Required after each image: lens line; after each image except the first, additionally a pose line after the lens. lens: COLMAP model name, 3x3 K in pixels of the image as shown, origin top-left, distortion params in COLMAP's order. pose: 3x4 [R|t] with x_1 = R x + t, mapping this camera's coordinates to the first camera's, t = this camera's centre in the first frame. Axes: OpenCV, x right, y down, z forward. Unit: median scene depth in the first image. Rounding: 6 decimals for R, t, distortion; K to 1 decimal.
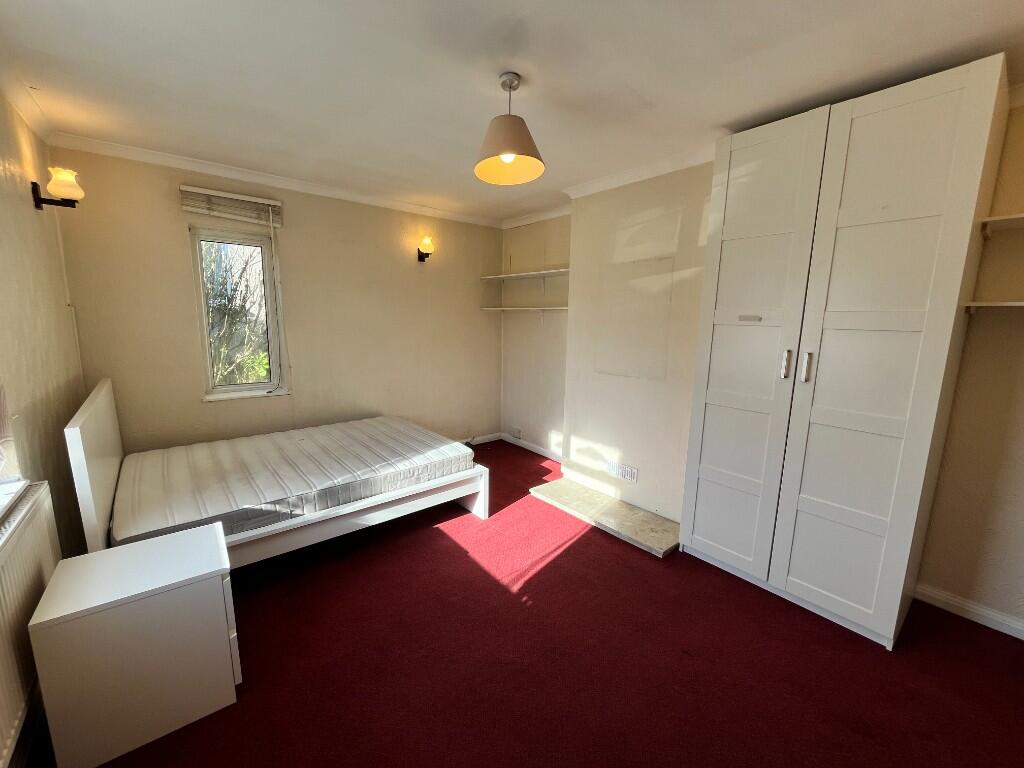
lens RADIAL K [[416.3, 0, 509.6], [0, 416.3, 386.8], [0, 0, 1]] dist [-0.004827, -0.000209]
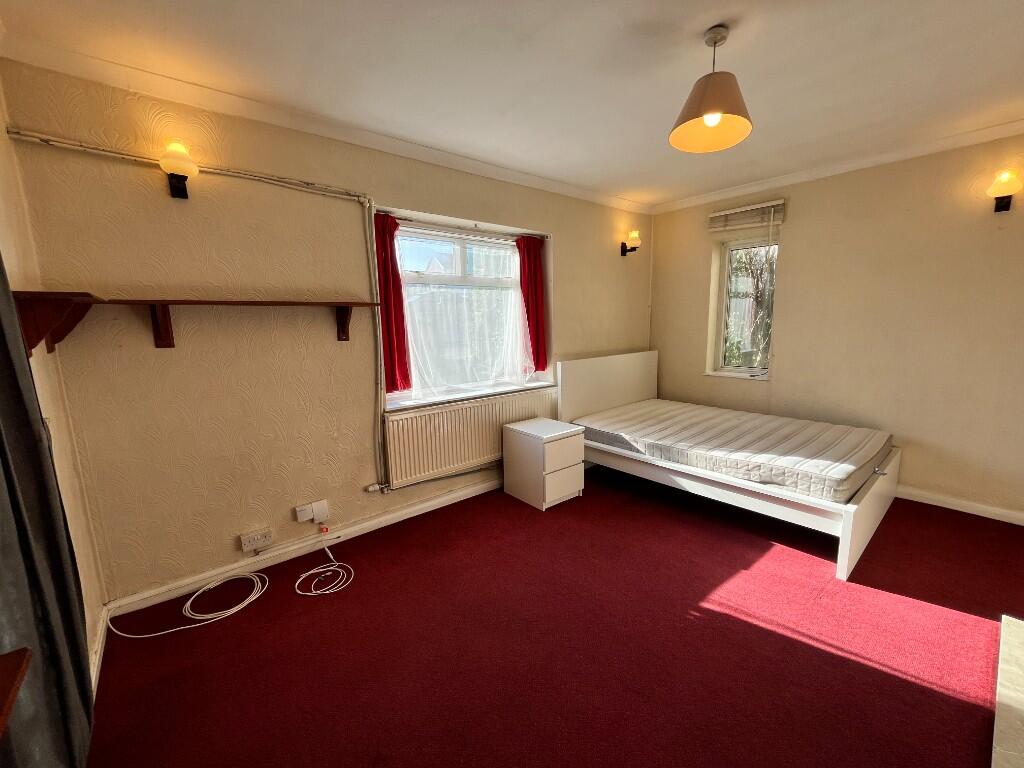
lens RADIAL K [[416.3, 0, 510.1], [0, 416.3, 389.0], [0, 0, 1]] dist [-0.004827, -0.000209]
pose [[0.026899, 0.140061, -0.989777, 0.616196], [-0.144407, 0.980294, 0.134795, -0.014843], [0.989153, 0.139305, 0.046595, 0.373039]]
